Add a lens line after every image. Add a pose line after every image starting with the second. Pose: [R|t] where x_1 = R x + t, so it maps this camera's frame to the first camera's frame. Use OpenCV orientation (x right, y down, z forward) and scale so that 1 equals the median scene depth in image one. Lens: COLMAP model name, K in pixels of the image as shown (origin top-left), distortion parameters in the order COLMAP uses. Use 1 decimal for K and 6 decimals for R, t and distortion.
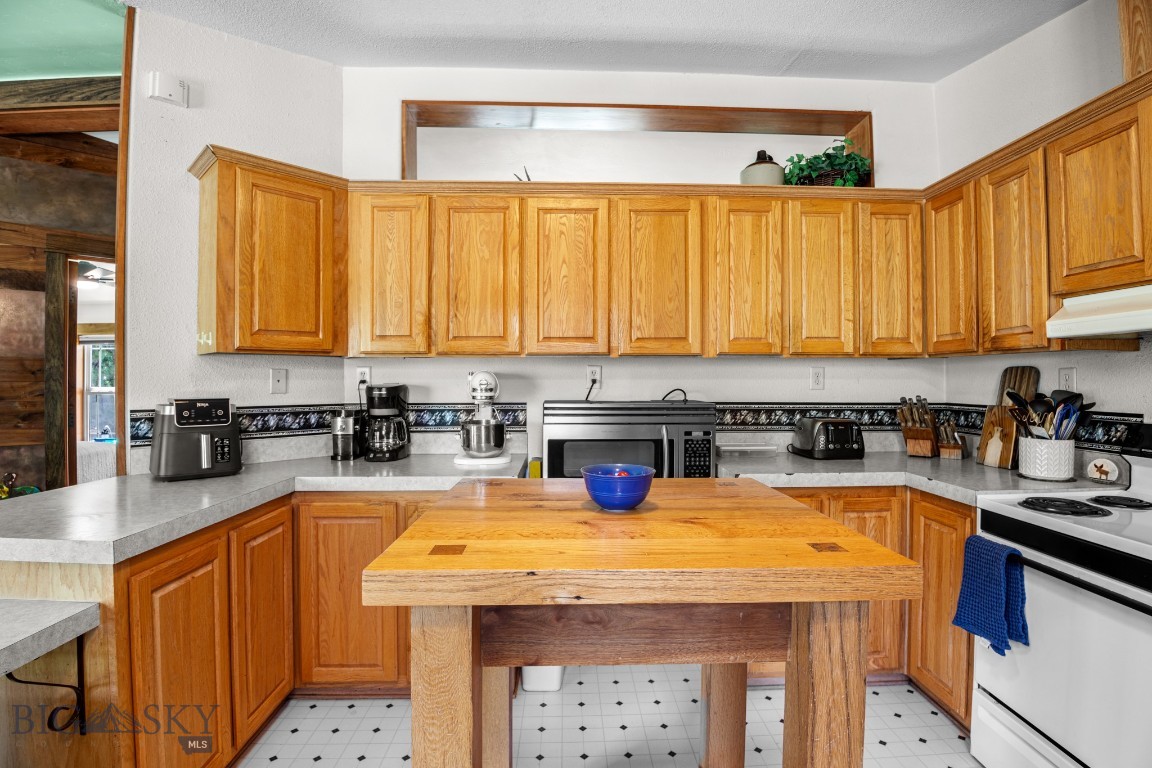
lens RADIAL K [[525.1, 0, 576.0], [0, 525.1, 384.0], [0, 0, 1]] dist [-0.042158, -0.014147]
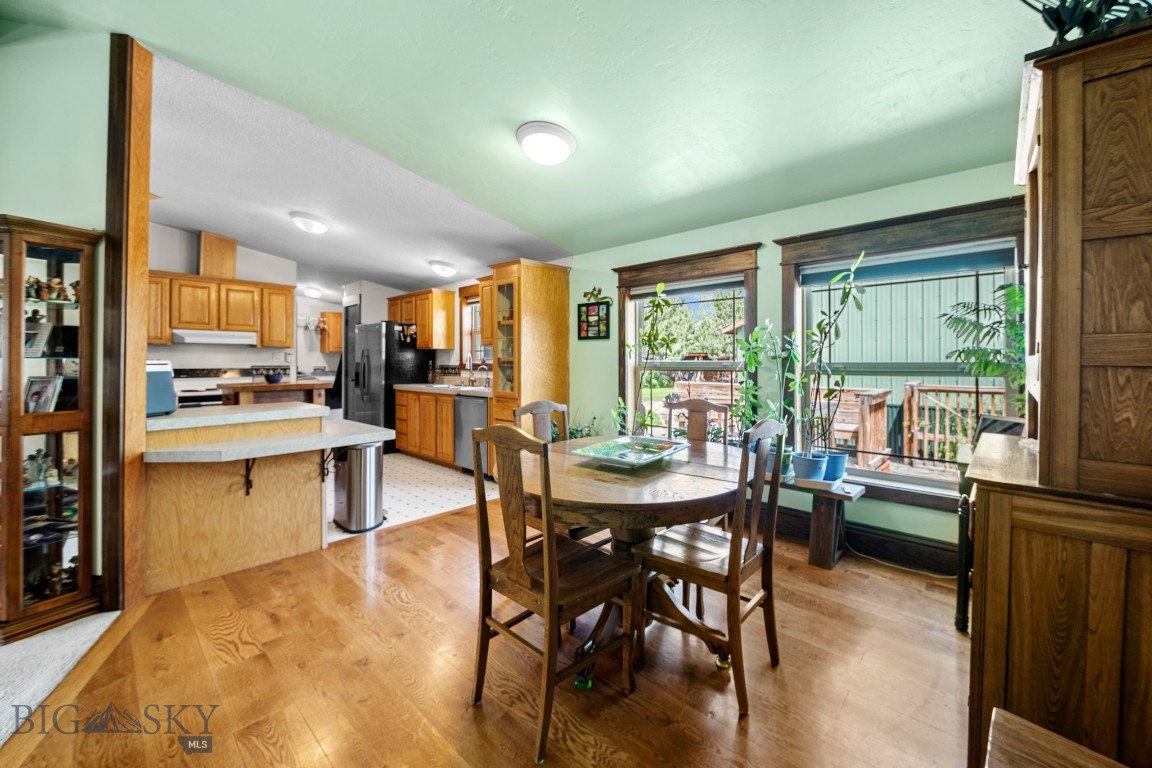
lens RADIAL K [[422.7, 0, 597.6], [0, 422.7, 362.1], [0, 0, 1]] dist [0.011542, -0.006349]
pose [[-0.739904, 0.002130, 0.672709, -2.057830], [0.004291, 0.999990, 0.001554, 0.031369], [-0.672698, 0.004037, -0.739906, 0.863371]]
